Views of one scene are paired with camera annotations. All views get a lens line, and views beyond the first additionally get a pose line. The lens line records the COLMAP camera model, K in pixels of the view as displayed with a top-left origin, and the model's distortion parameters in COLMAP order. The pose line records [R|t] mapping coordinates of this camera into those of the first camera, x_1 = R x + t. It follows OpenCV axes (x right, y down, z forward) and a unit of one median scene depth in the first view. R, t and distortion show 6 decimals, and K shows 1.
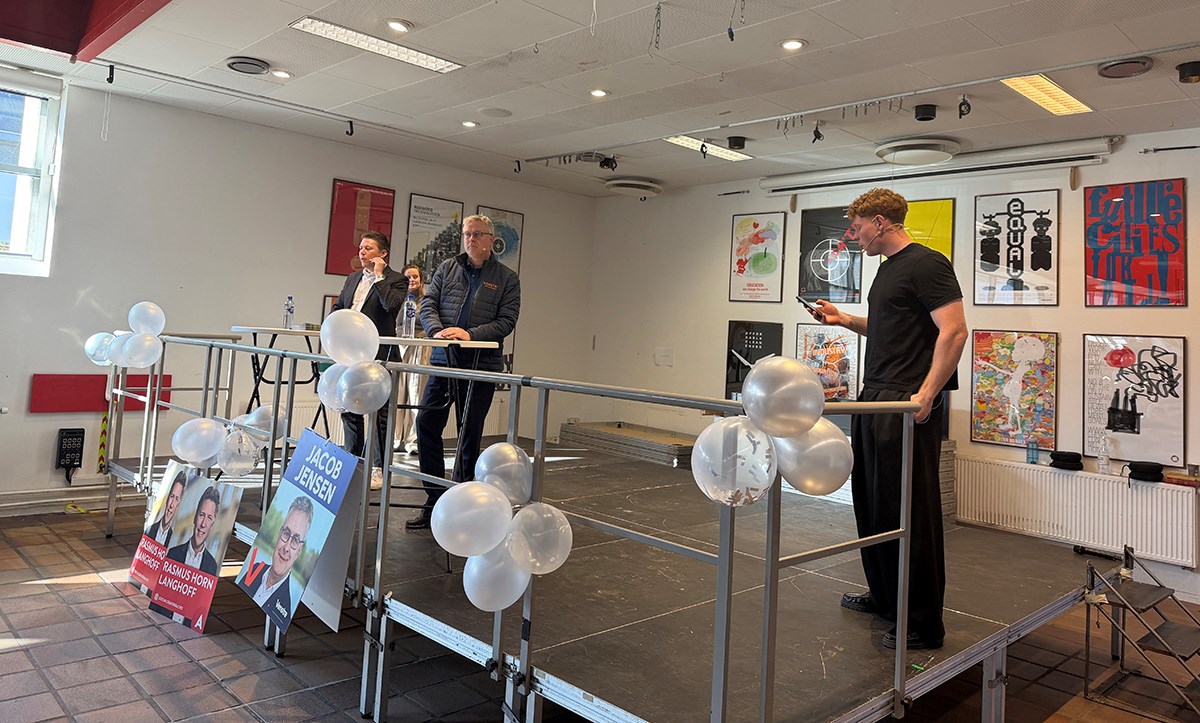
lens RADIAL K [[846.5, 0, 584.9], [0, 846.5, 268.3], [0, 0, 1]] dist [0.026530, -0.018243]
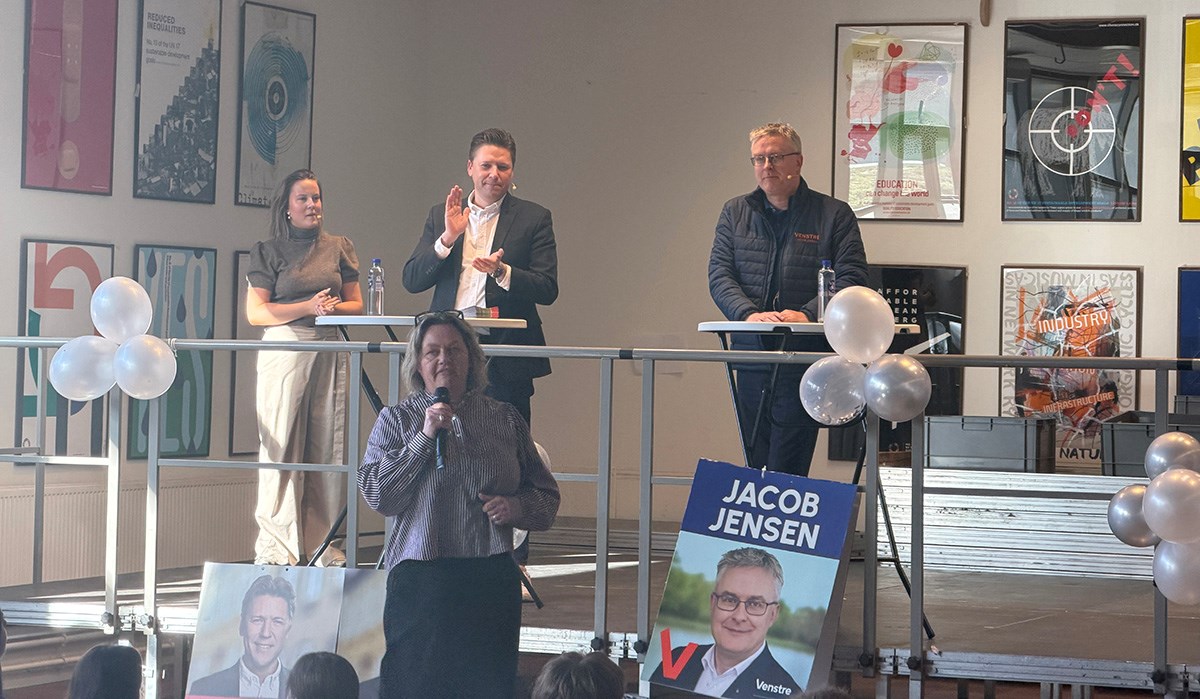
lens RADIAL K [[3603.1, 0, 600.8], [0, 3603.1, 350.1], [0, 0, 1]] dist [0.192568, 0.000000]
pose [[0.930972, -0.043004, 0.362549, -0.810711], [0.007758, 0.995145, 0.098118, -0.102969], [-0.365008, -0.088532, 0.926786, -0.922536]]
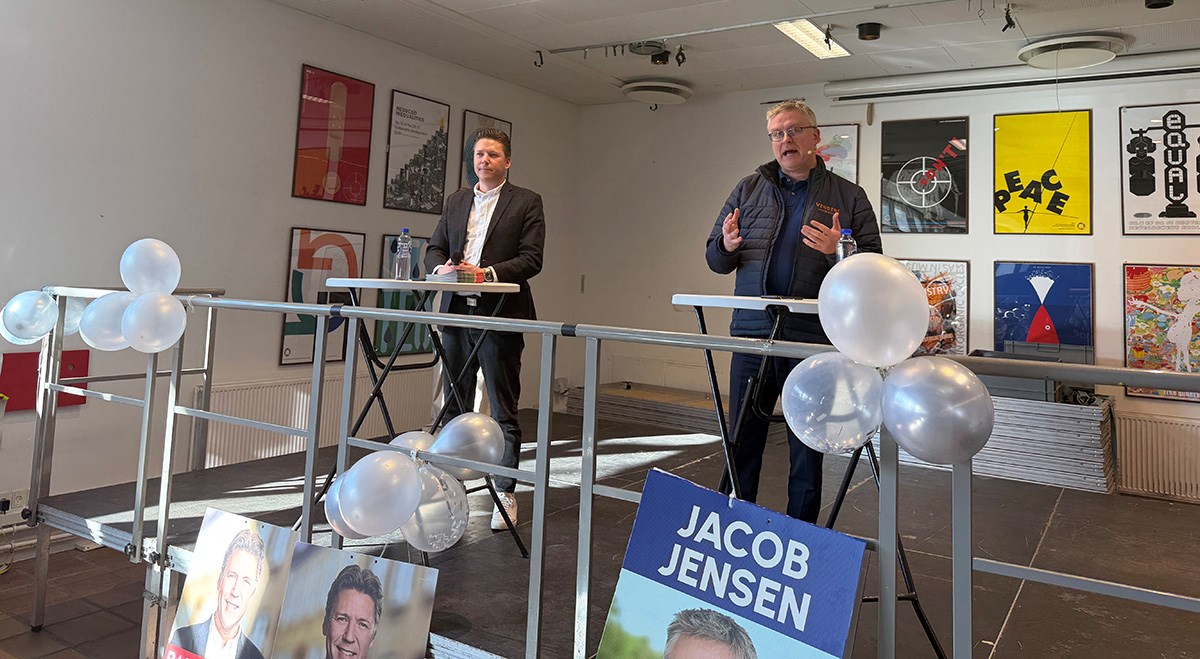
lens RADIAL K [[891.4, 0, 573.0], [0, 891.4, 192.3], [0, 0, 1]] dist [0.024468, -0.022100]
pose [[0.975103, 0.004235, 0.221710, -0.282153], [-0.002920, 0.999976, -0.006256, 0.007873], [-0.221731, 0.005452, 0.975093, 0.253302]]
